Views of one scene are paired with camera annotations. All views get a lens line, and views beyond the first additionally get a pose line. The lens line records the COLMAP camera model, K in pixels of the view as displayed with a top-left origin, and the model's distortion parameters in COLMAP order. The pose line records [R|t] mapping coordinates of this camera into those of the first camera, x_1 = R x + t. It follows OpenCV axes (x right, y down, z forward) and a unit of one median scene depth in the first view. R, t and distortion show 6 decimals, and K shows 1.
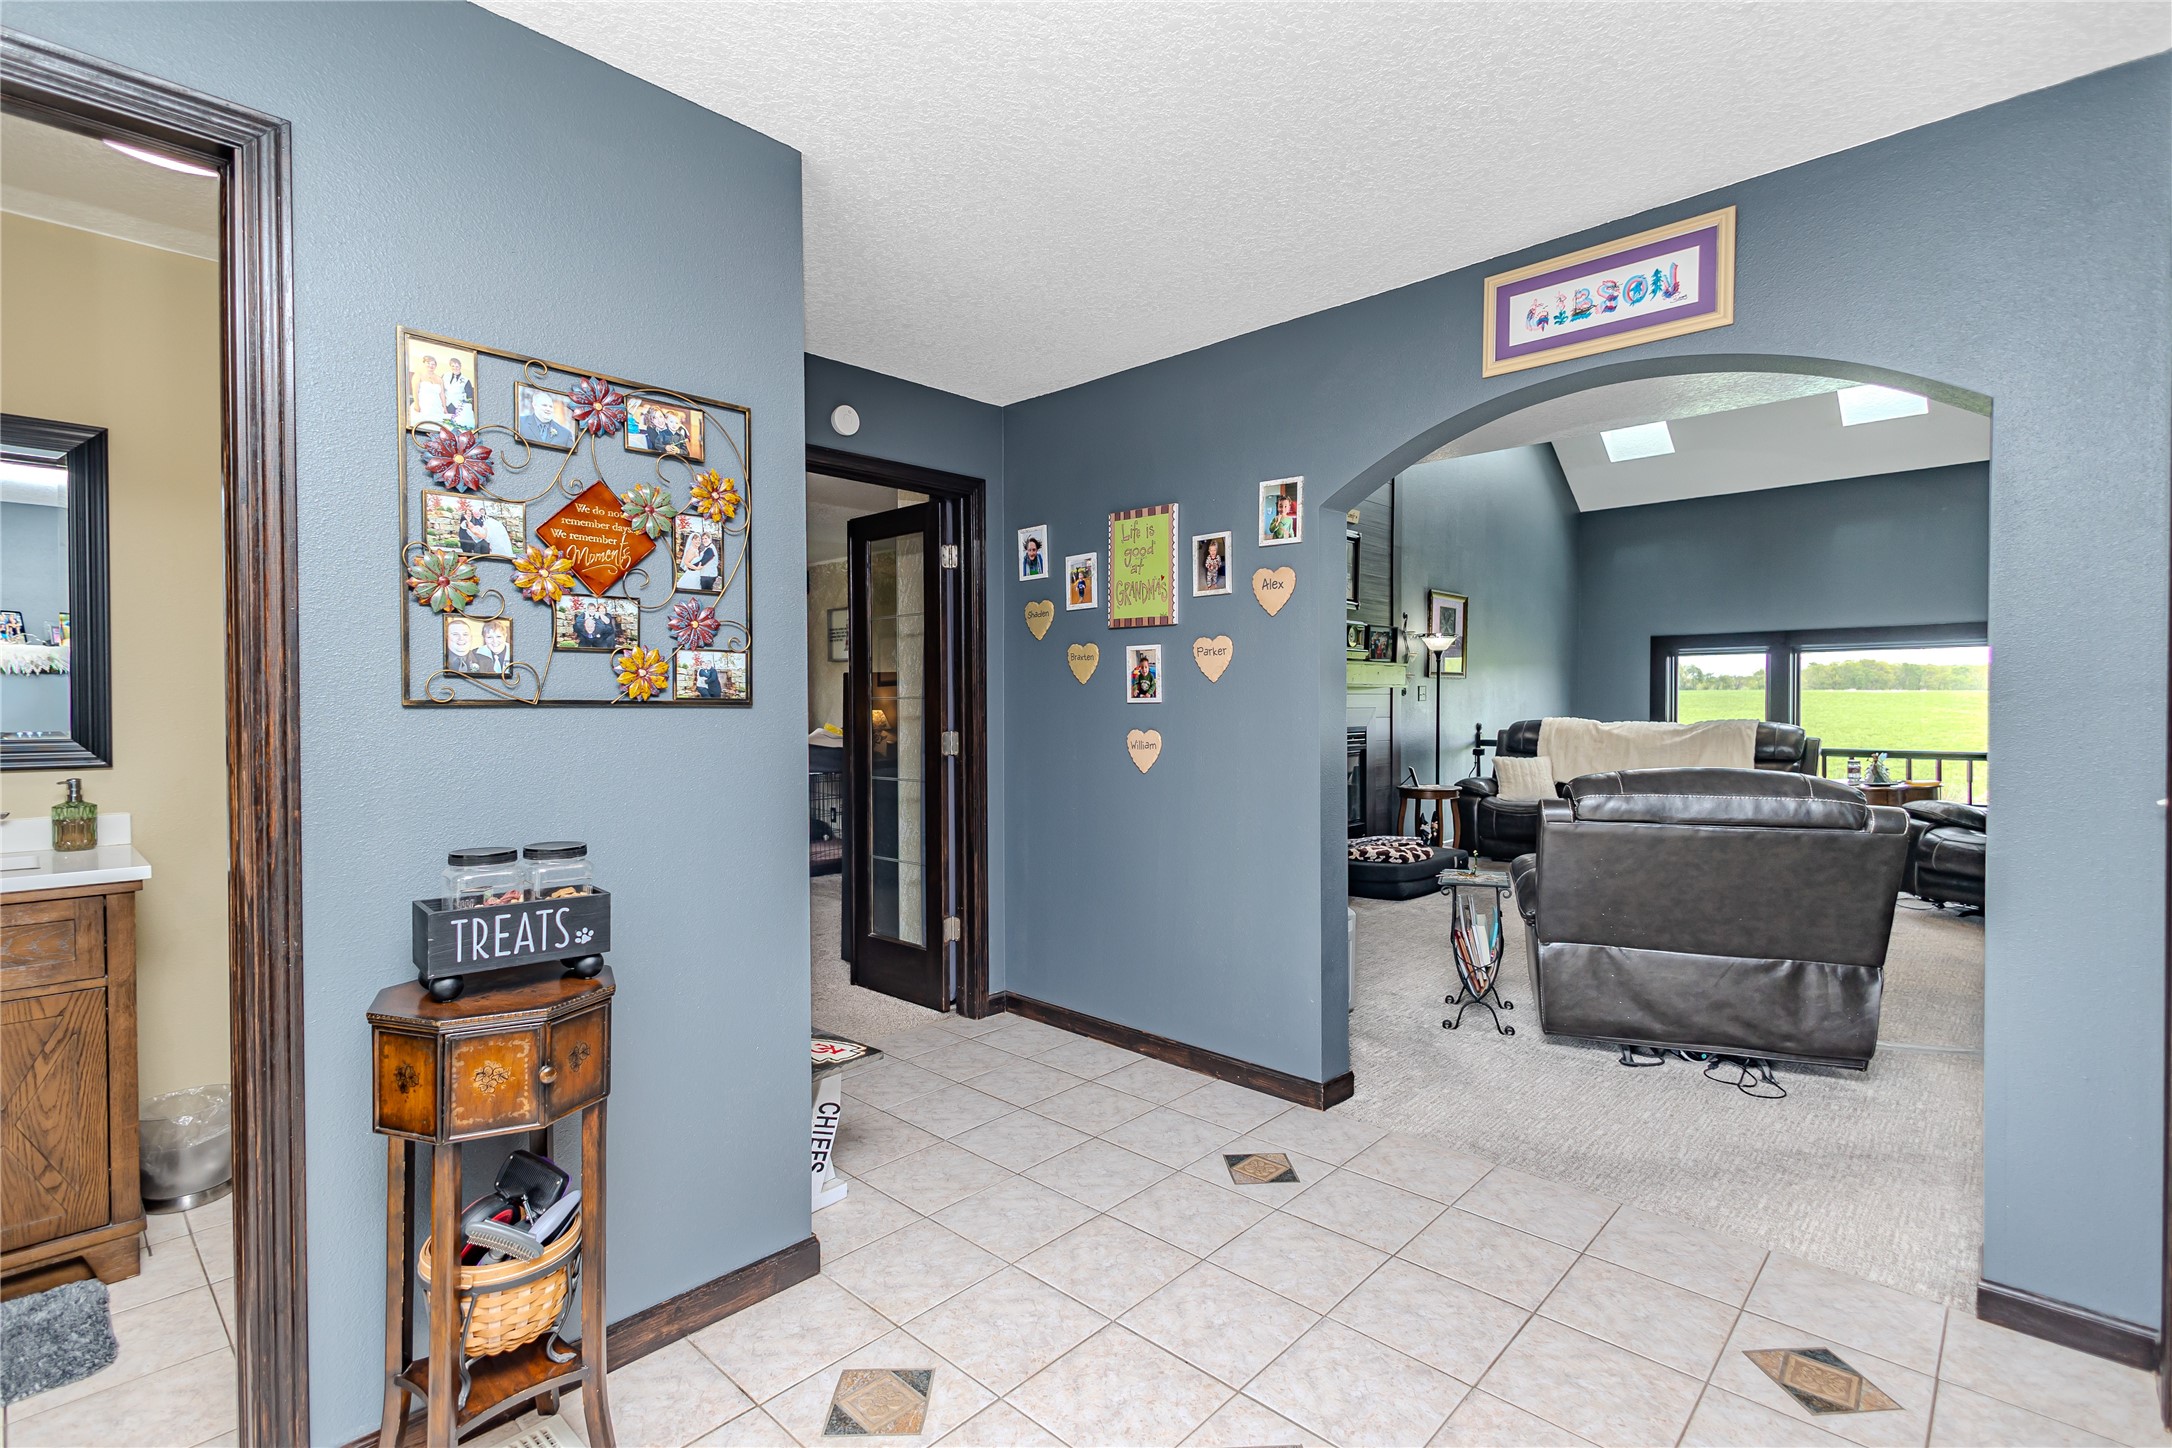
lens RADIAL K [[992.3, 0, 1086.4], [0, 992.3, 717.8], [0, 0, 1]] dist [0.005191, 0.000296]
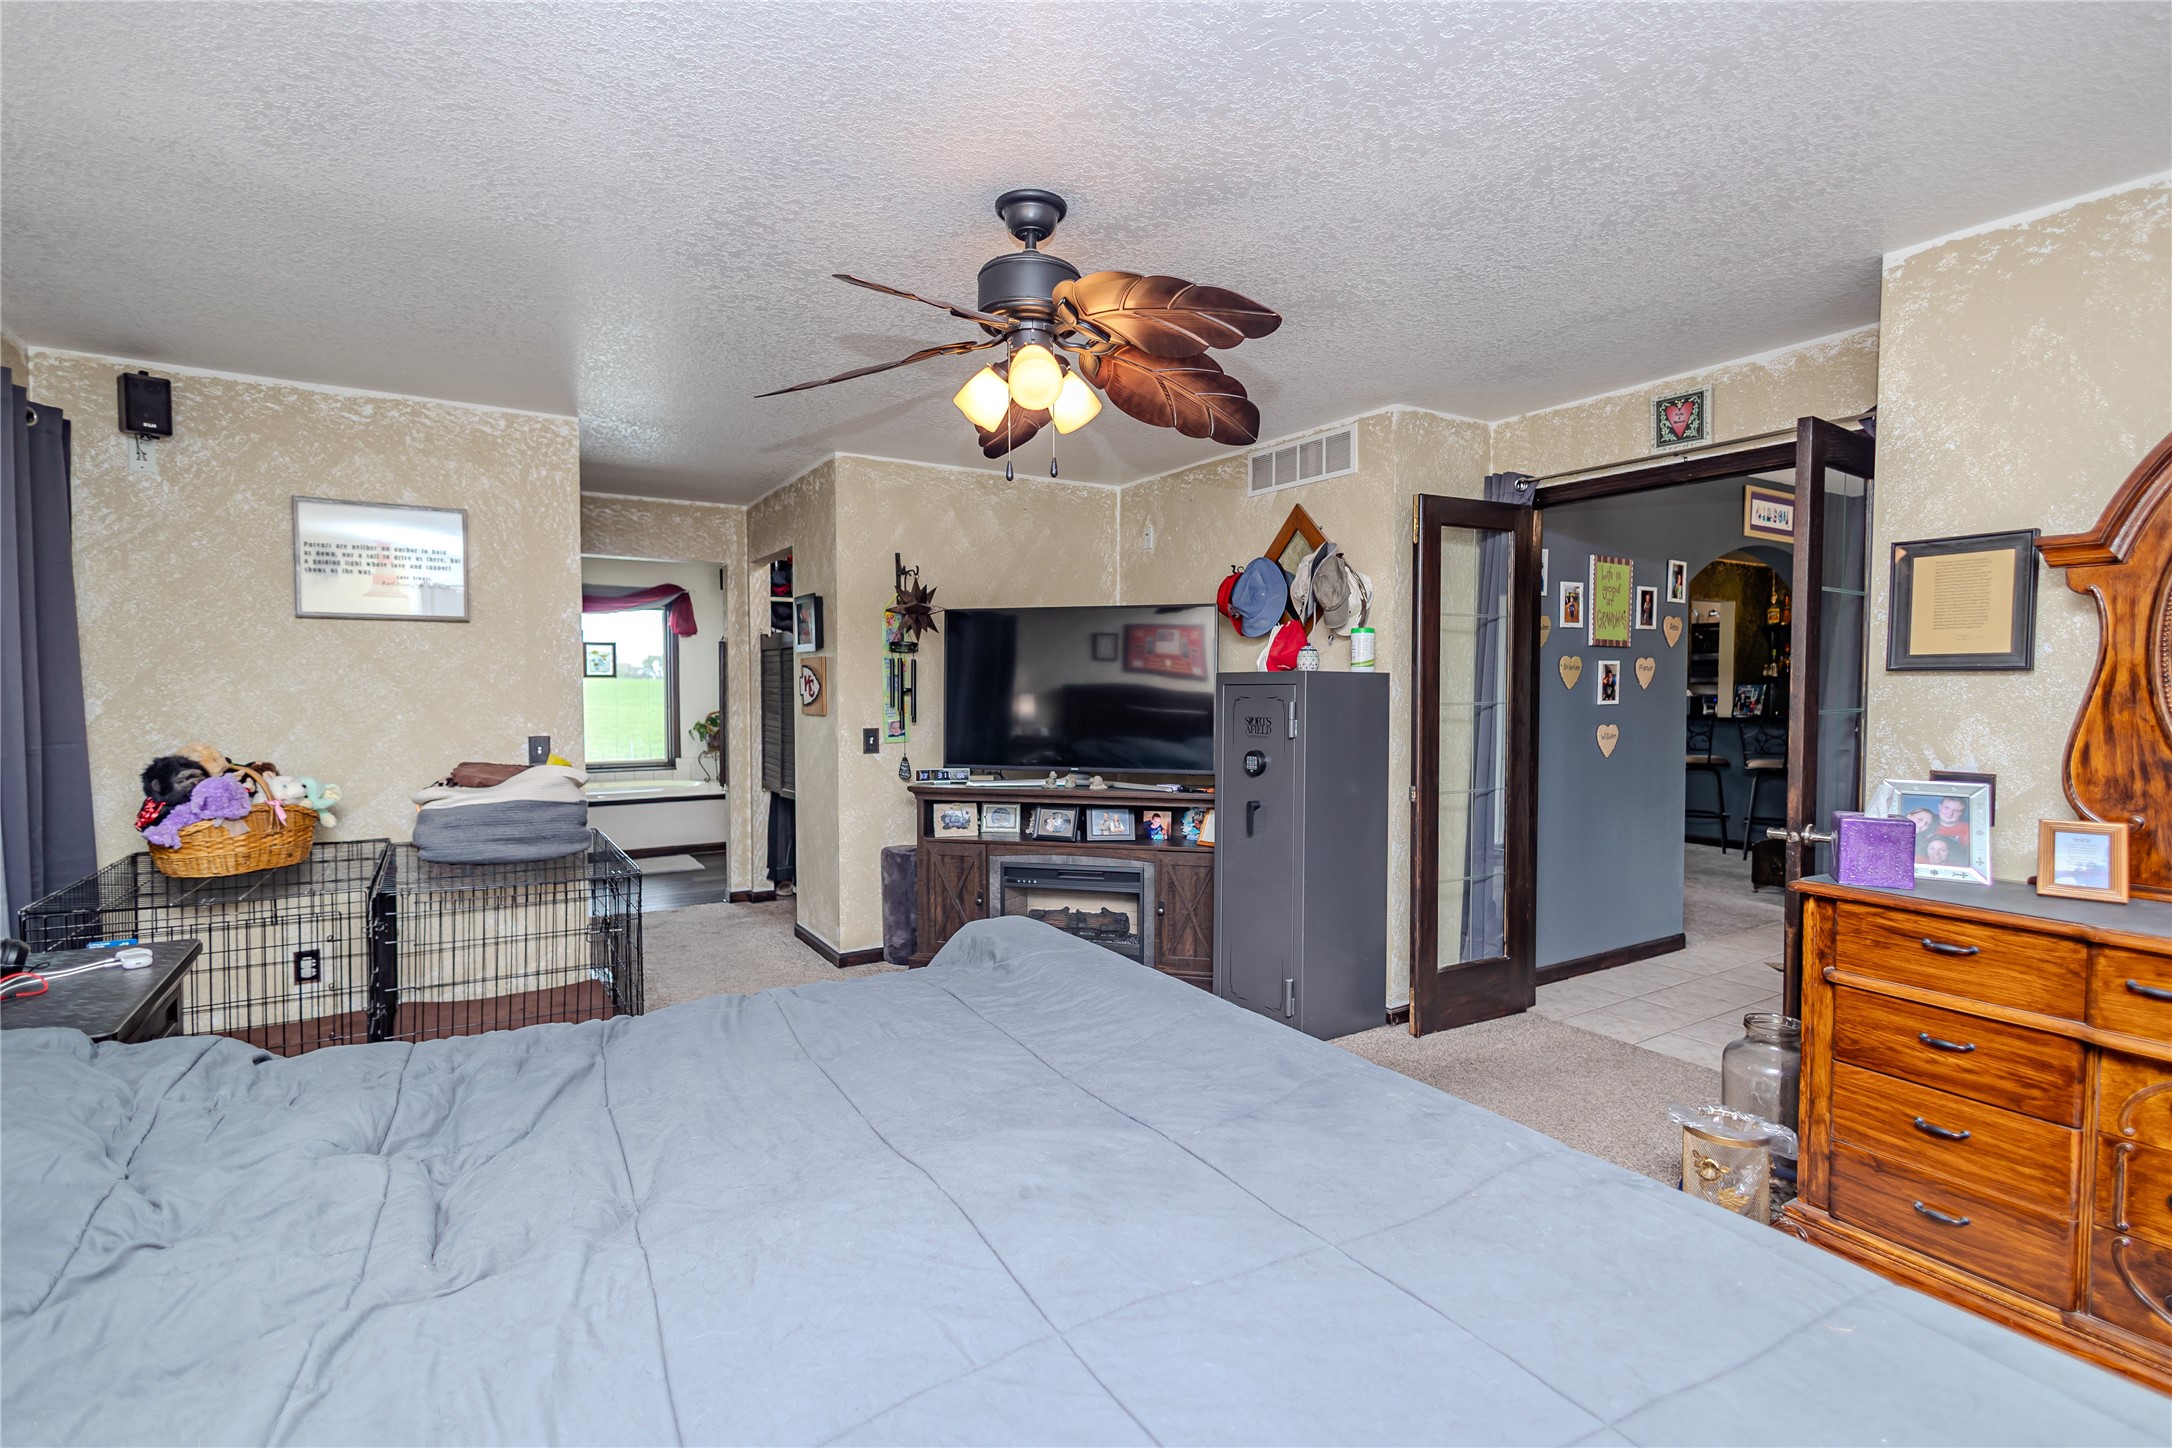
lens RADIAL K [[992.3, 0, 1087.6], [0, 992.3, 716.2], [0, 0, 1]] dist [0.005191, 0.000296]
pose [[0.260777, -0.032303, 0.964859, -1.418075], [0.014779, 0.999457, 0.029467, -0.048919], [-0.965286, 0.006575, 0.261113, 1.338449]]
